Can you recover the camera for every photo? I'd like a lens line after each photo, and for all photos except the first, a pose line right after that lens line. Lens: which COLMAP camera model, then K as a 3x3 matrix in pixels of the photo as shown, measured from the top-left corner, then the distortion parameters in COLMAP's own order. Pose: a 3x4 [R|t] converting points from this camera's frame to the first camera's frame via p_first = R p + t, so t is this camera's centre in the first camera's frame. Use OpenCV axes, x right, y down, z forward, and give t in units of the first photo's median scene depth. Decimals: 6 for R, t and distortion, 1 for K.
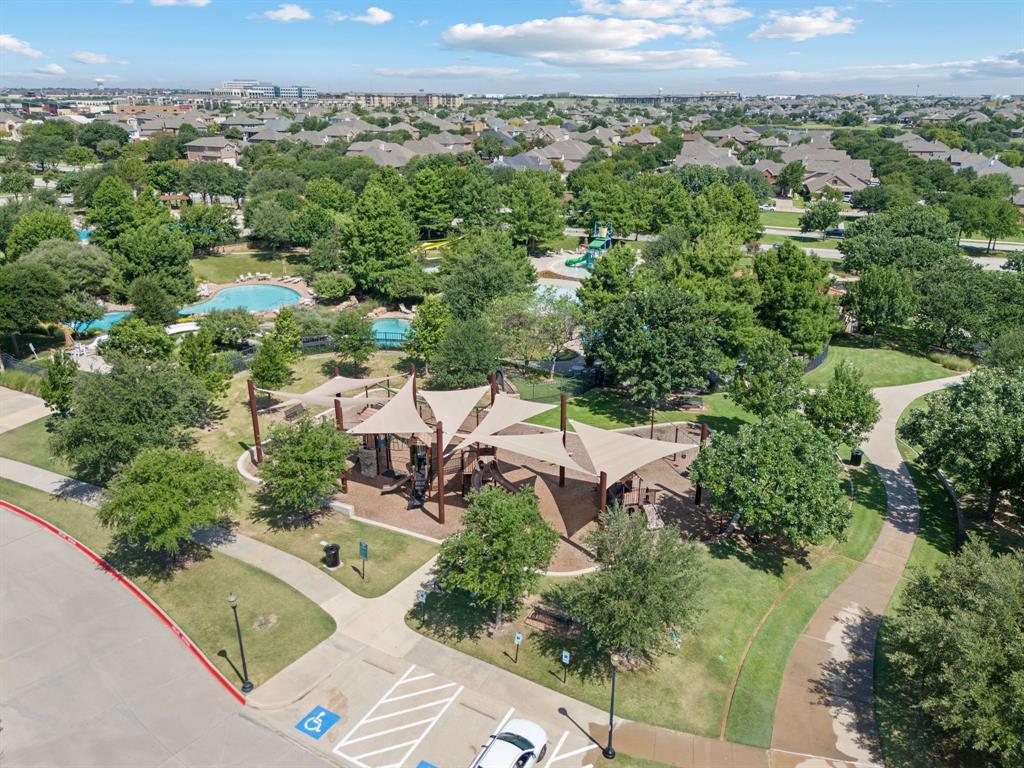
lens RADIAL K [[781.6, 0, 512.0], [0, 781.6, 384.0], [0, 0, 1]] dist [0.079014, -0.046401]
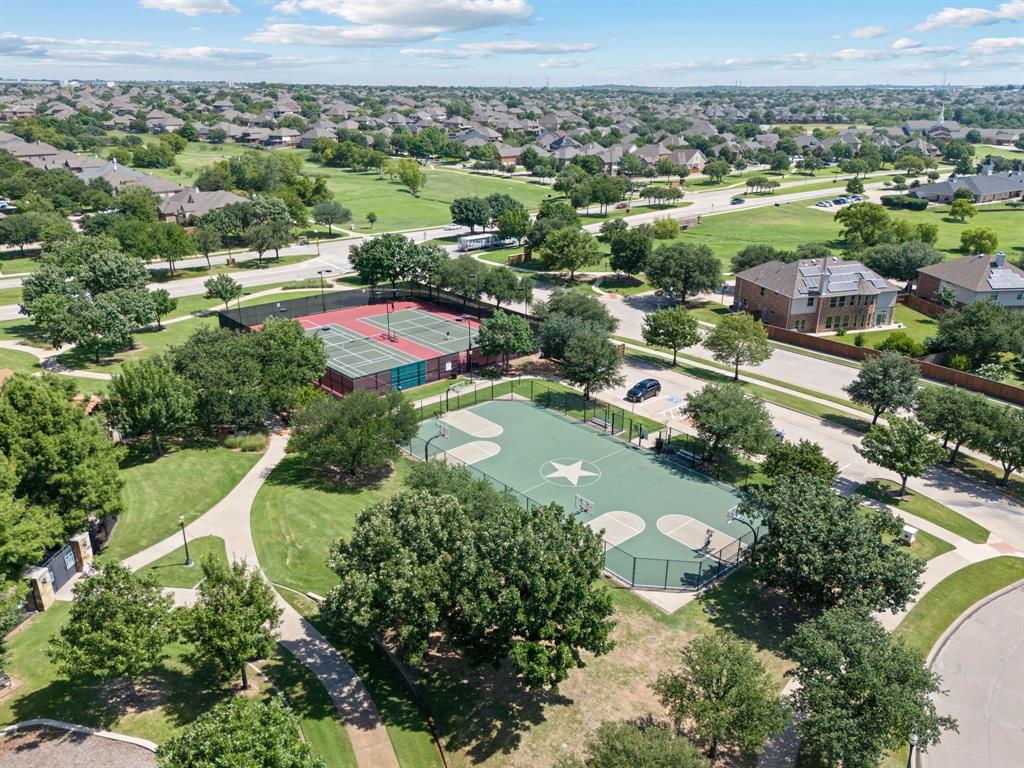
lens RADIAL K [[781.6, 0, 512.0], [0, 781.6, 384.0], [0, 0, 1]] dist [0.079014, -0.046401]
pose [[0.524864, -0.320191, 0.788667, 0.015412], [0.293321, 0.937836, 0.185544, -0.170586], [-0.799049, 0.133947, 0.586155, 0.213982]]
